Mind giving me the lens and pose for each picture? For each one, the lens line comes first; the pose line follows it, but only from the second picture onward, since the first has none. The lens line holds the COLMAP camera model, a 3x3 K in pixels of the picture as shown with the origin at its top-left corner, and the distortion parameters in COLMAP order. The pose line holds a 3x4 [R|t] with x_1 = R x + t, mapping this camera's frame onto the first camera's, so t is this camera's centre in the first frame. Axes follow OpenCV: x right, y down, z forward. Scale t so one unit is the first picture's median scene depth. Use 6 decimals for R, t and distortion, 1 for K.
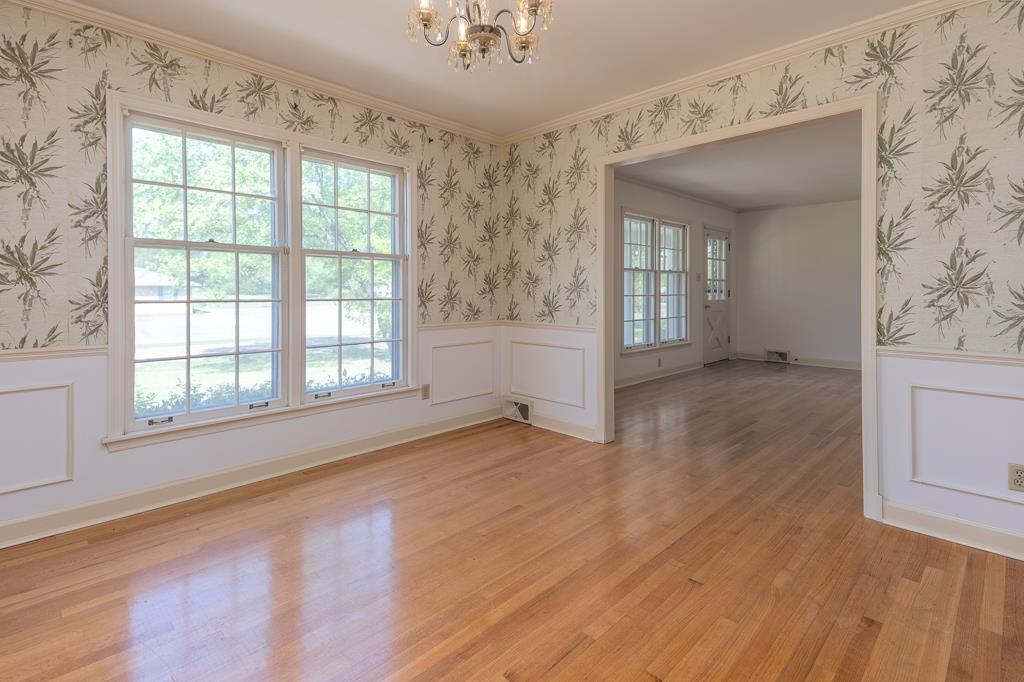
lens RADIAL K [[498.3, 0, 500.0], [0, 498.3, 293.1], [0, 0, 1]] dist [0.050456, -0.017288]
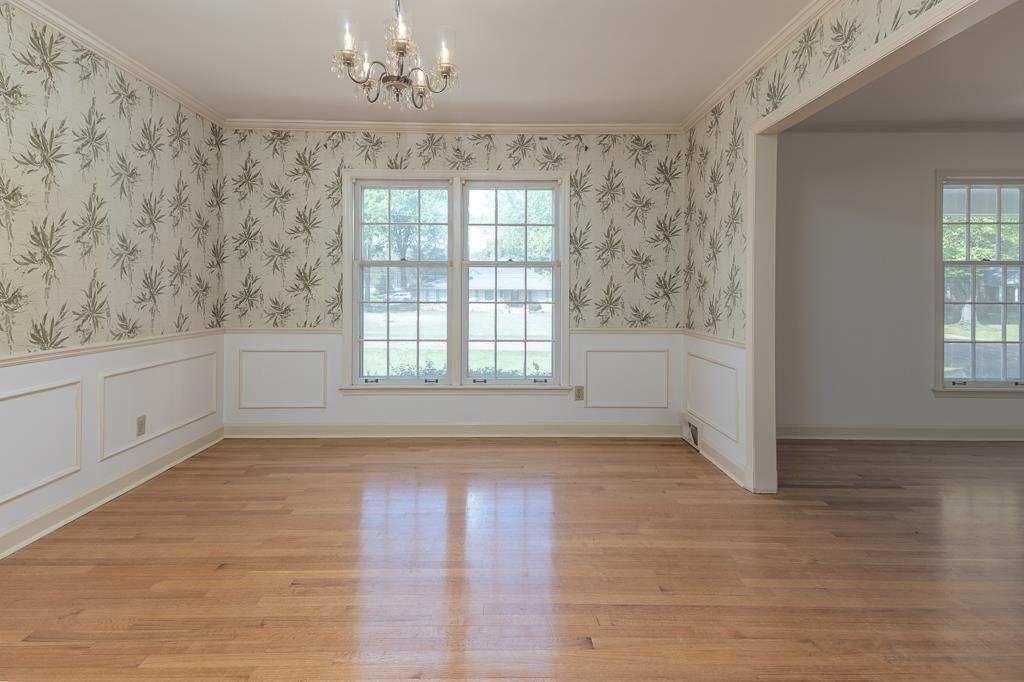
lens RADIAL K [[498.3, 0, 500.0], [0, 498.3, 293.1], [0, 0, 1]] dist [0.050456, -0.017288]
pose [[0.707219, 0.002689, -0.706990, 0.512484], [-0.005281, 0.999985, -0.001480, -0.006963], [0.706975, 0.004781, 0.707222, 0.171080]]
